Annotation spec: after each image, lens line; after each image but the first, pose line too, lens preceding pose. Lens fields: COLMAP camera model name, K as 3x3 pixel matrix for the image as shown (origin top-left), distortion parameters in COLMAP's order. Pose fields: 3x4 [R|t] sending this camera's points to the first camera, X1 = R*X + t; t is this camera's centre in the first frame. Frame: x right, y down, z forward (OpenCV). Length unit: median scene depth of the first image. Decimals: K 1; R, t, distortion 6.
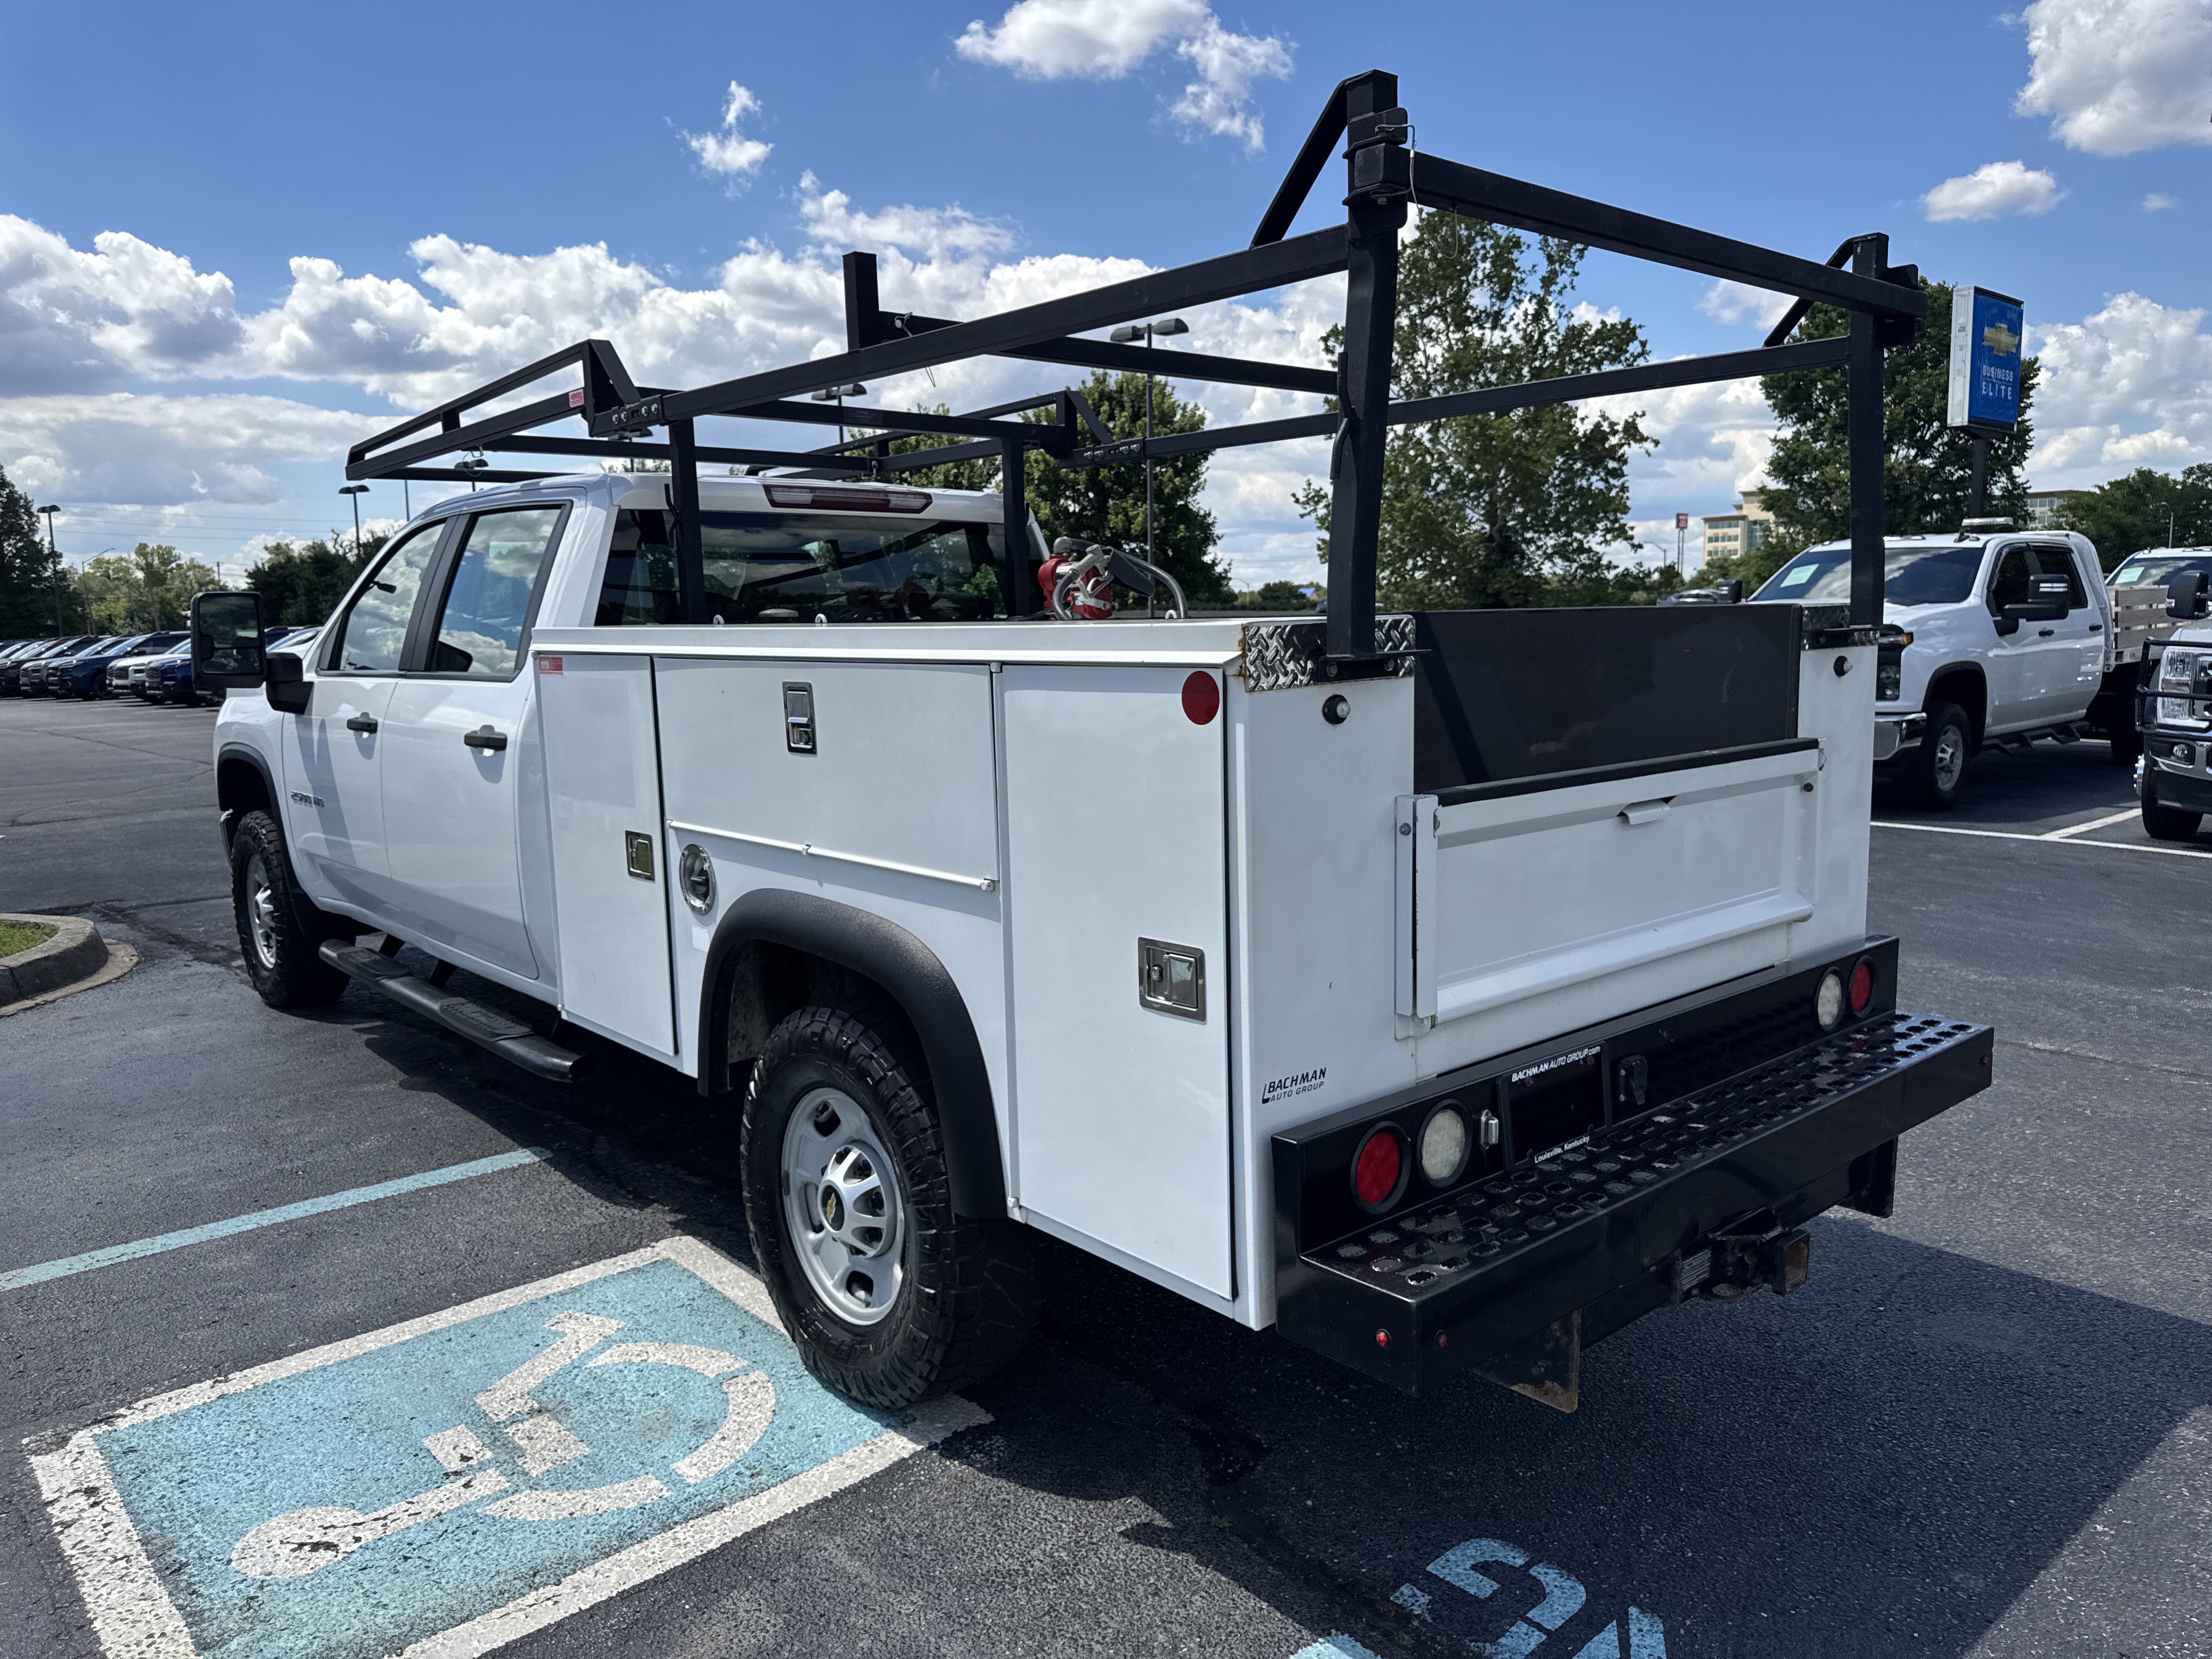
lens RADIAL K [[1569.1, 0, 1082.5], [0, 1569.1, 820.5], [0, 0, 1]] dist [0.035059, -0.042388]
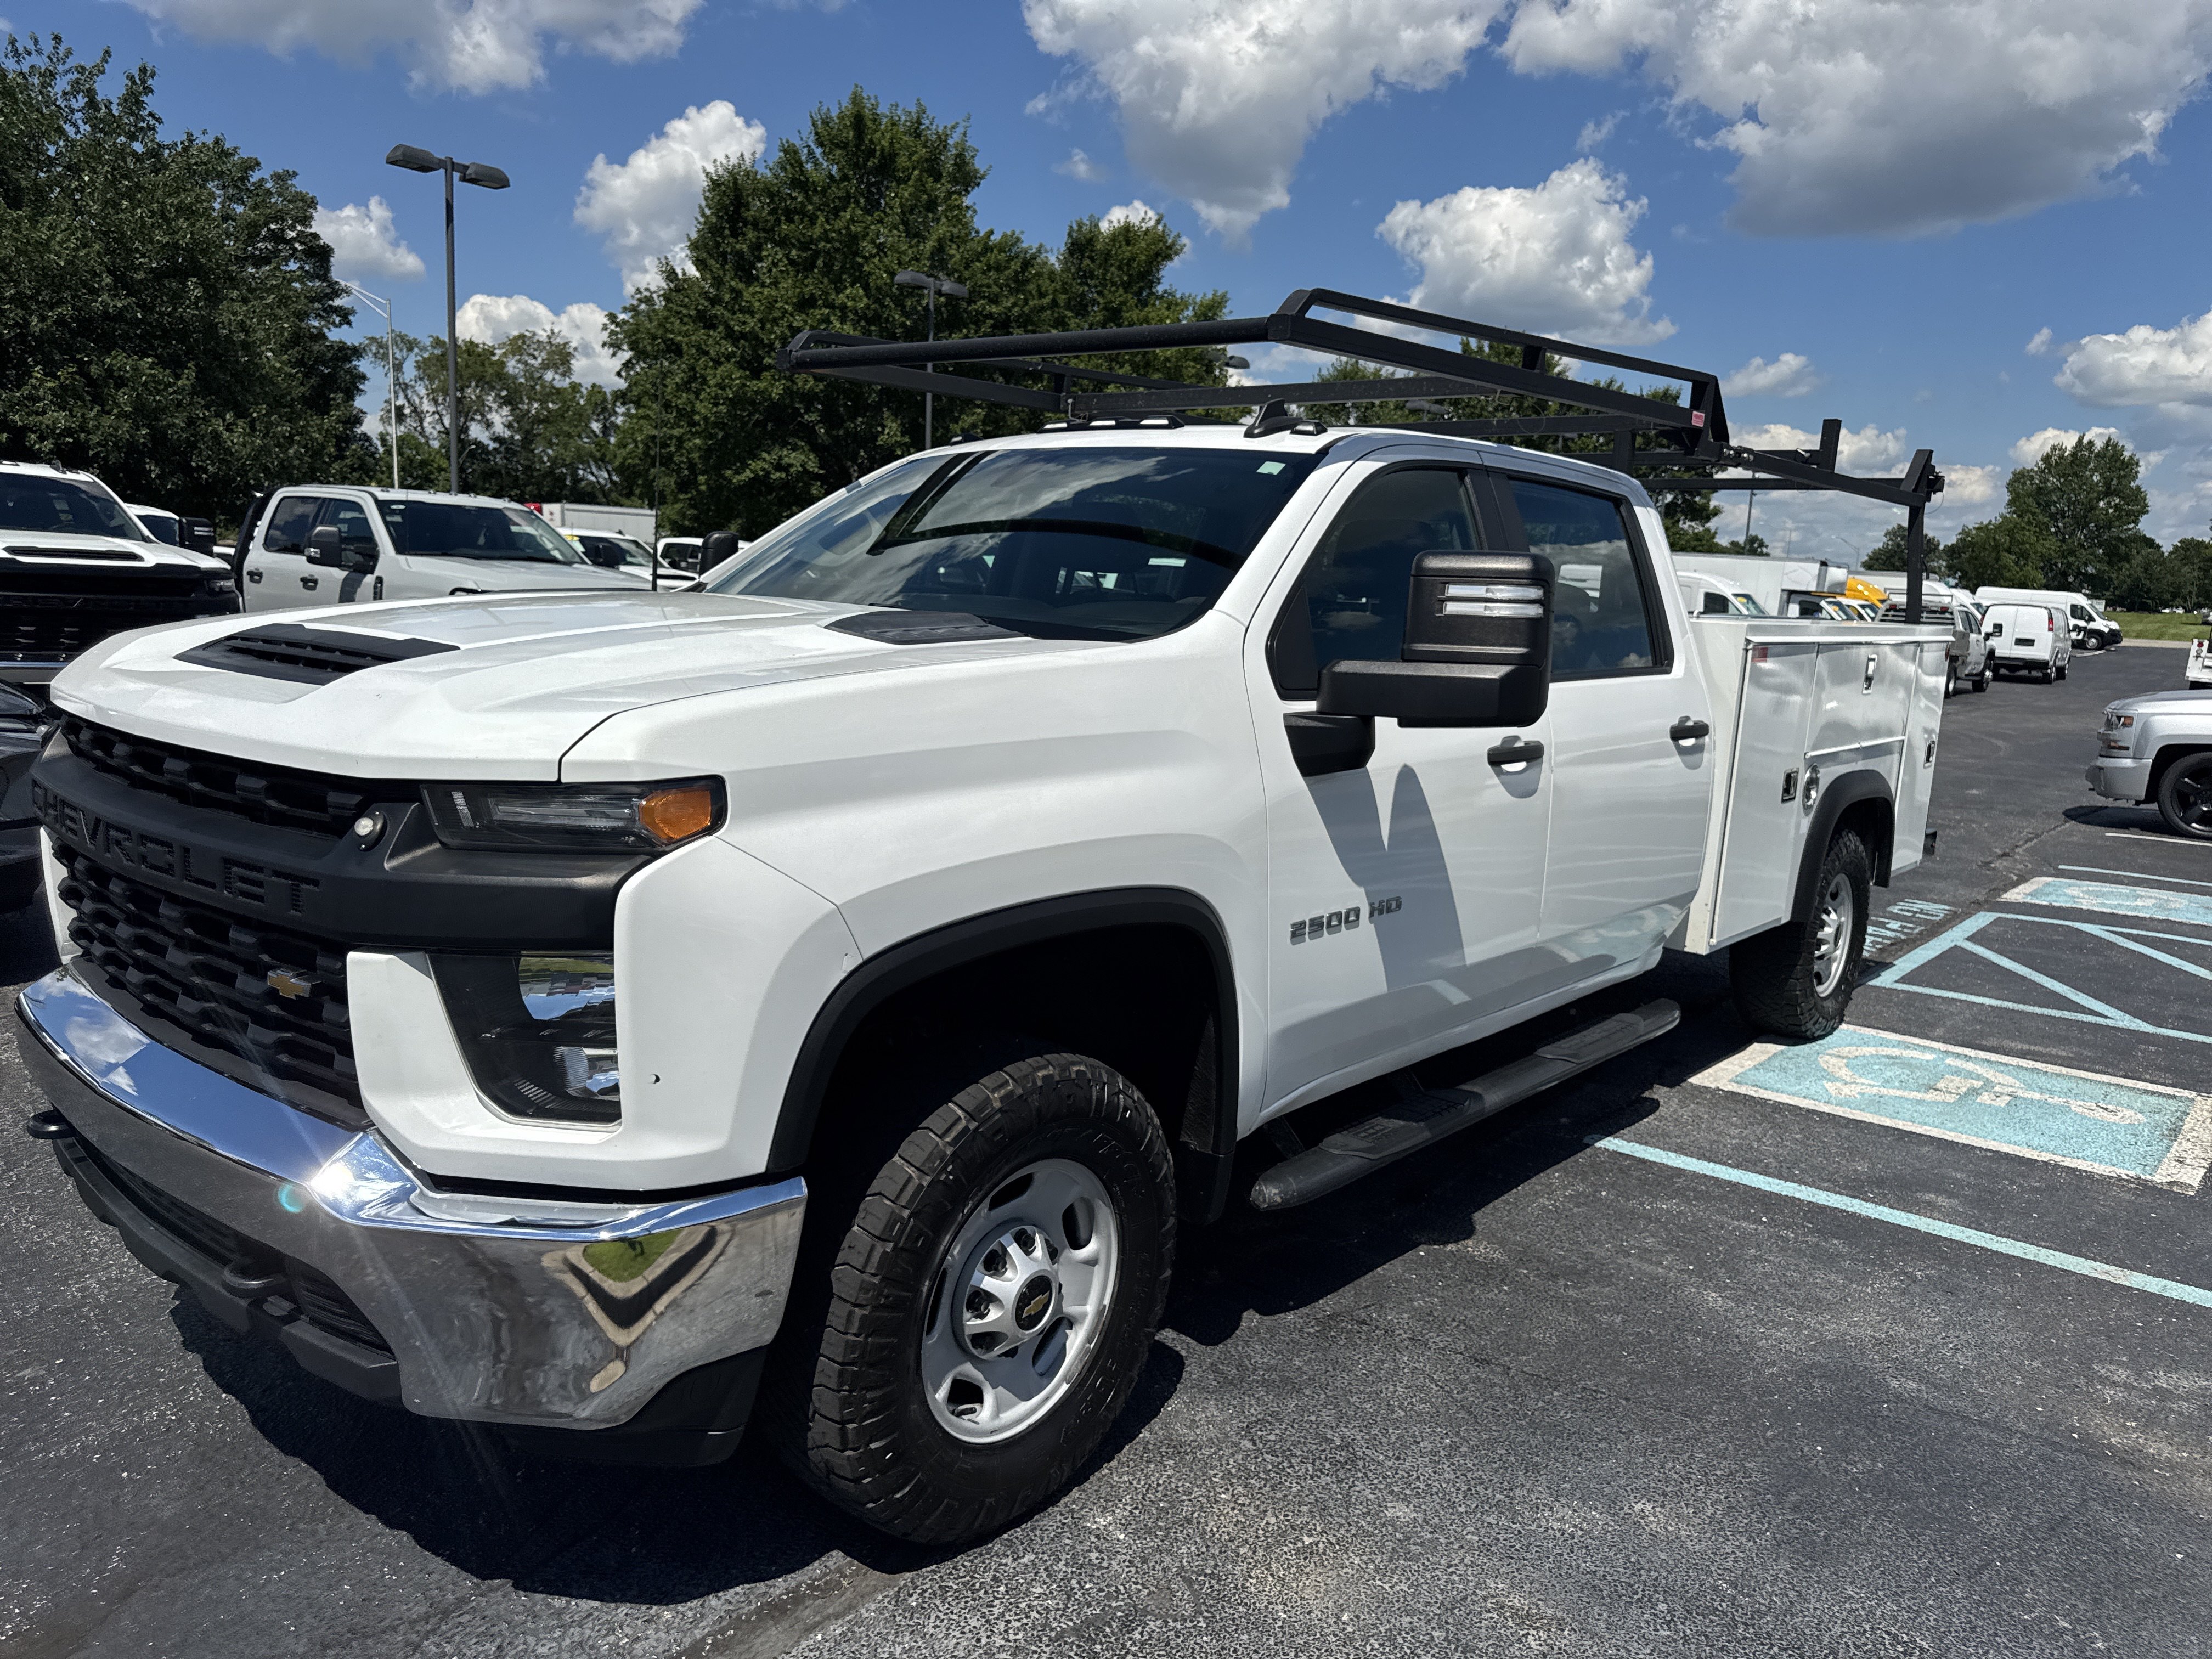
lens RADIAL K [[1569.1, 0, 1112.4], [0, 1569.1, 844.6], [0, 0, 1]] dist [0.035059, -0.042388]
pose [[-0.155784, -0.153929, 0.975724, -1.377078], [0.085134, 0.982016, 0.168514, -0.188745], [-0.984116, 0.109319, -0.139878, 1.566270]]
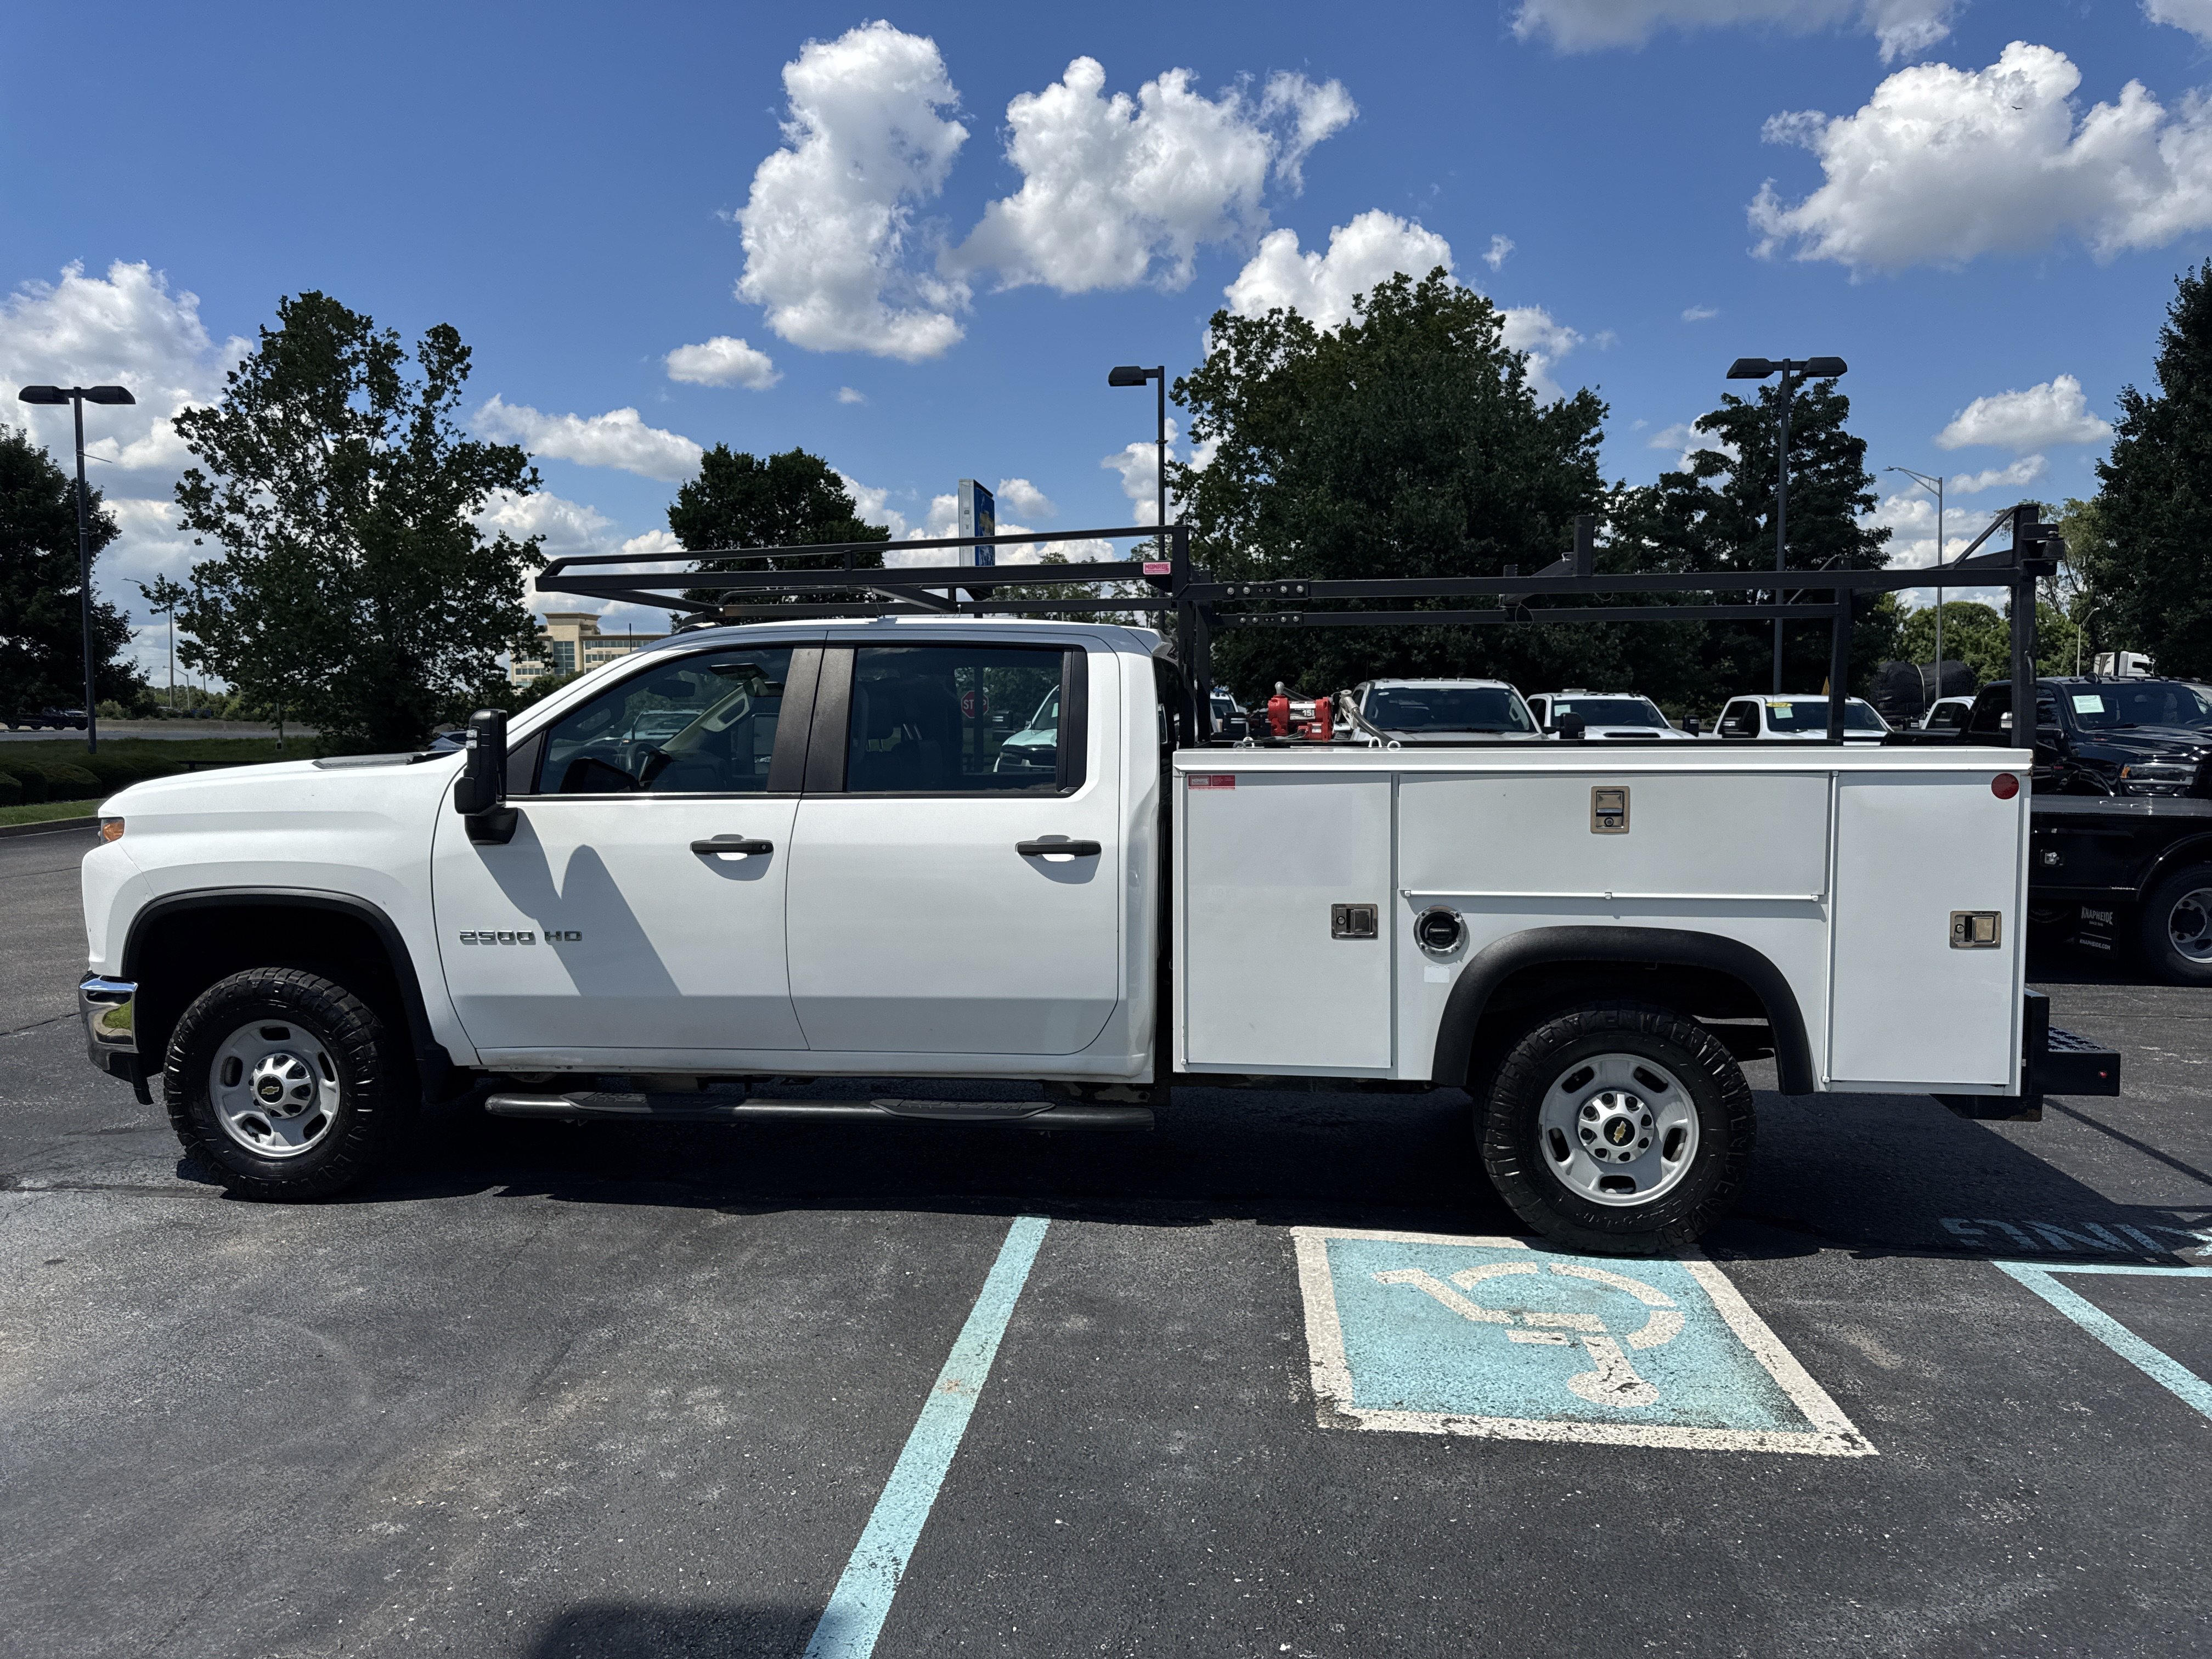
lens RADIAL K [[1569.1, 0, 1100.6], [0, 1569.1, 808.6], [0, 0, 1]] dist [0.035059, -0.042388]
pose [[0.738084, -0.023352, 0.674304, -1.155826], [0.077053, 0.995780, -0.049857, -0.020867], [-0.670294, 0.088756, 0.736768, 0.135057]]
